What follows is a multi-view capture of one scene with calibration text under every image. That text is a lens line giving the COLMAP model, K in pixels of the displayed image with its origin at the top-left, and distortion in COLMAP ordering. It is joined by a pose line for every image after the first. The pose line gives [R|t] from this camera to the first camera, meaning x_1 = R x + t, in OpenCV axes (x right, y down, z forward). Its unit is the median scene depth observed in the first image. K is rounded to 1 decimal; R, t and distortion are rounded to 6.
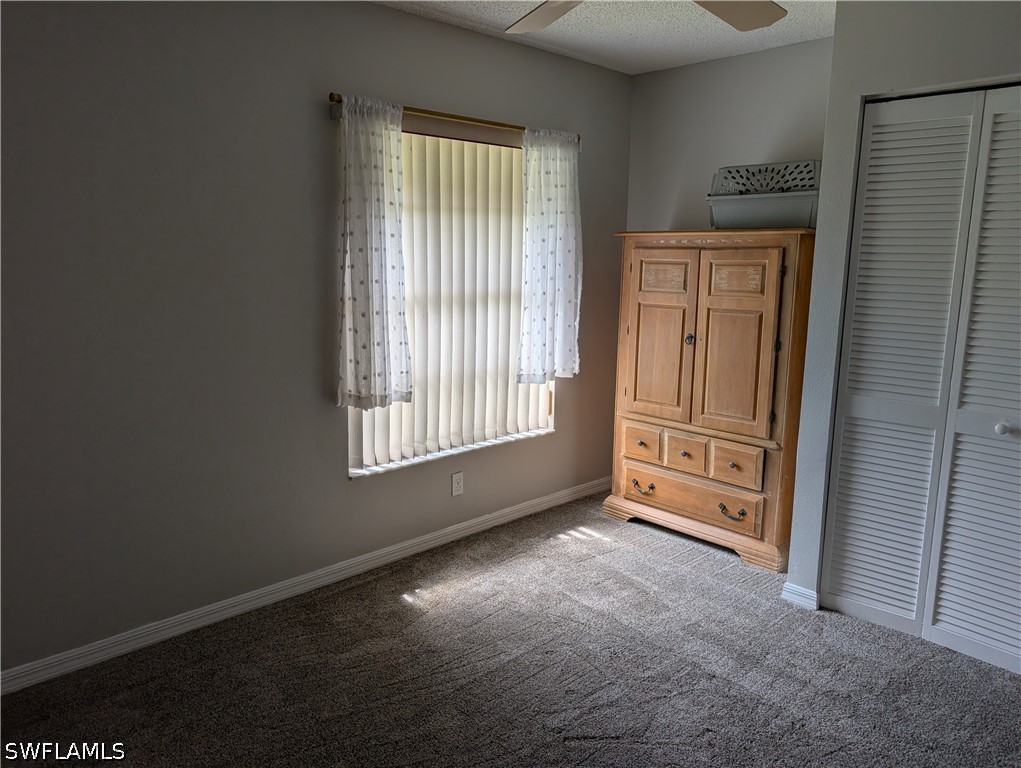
lens RADIAL K [[735.8, 0, 510.5], [0, 735.8, 384.0], [0, 0, 1]] dist [-0.005739, -0.004957]
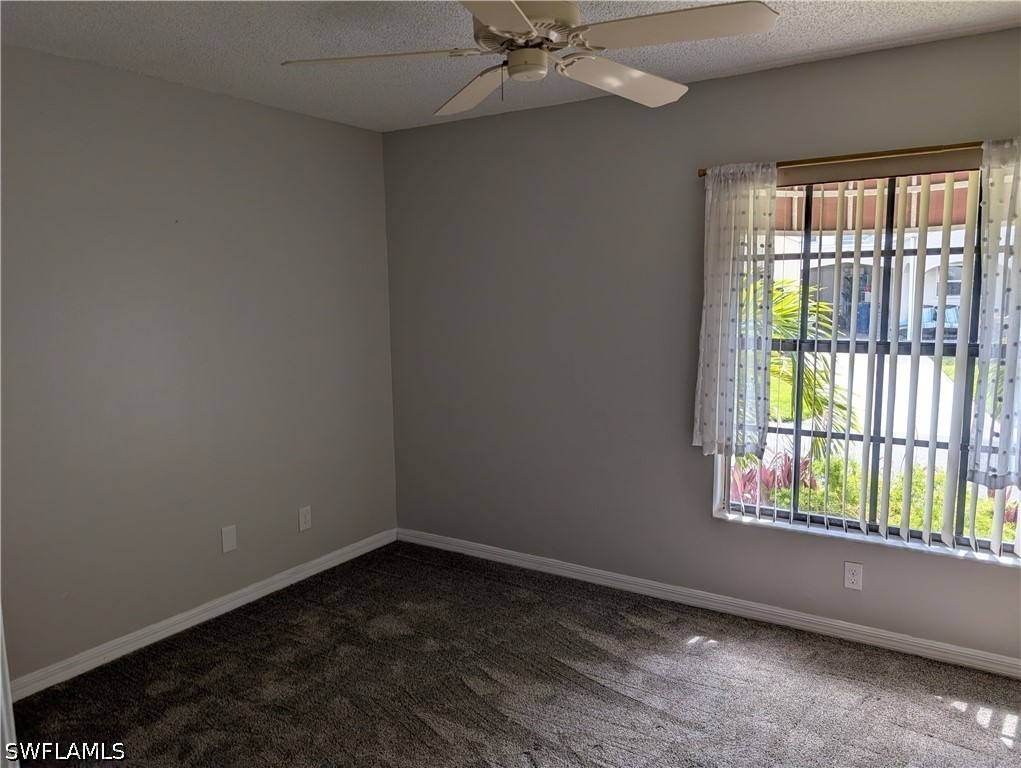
lens RADIAL K [[735.8, 0, 510.5], [0, 735.8, 384.0], [0, 0, 1]] dist [-0.005739, -0.004957]
pose [[0.219637, 0.105865, -0.969821, 0.687657], [-0.161133, 0.984378, 0.070962, -0.084841], [0.962183, 0.140684, 0.233264, 0.412658]]
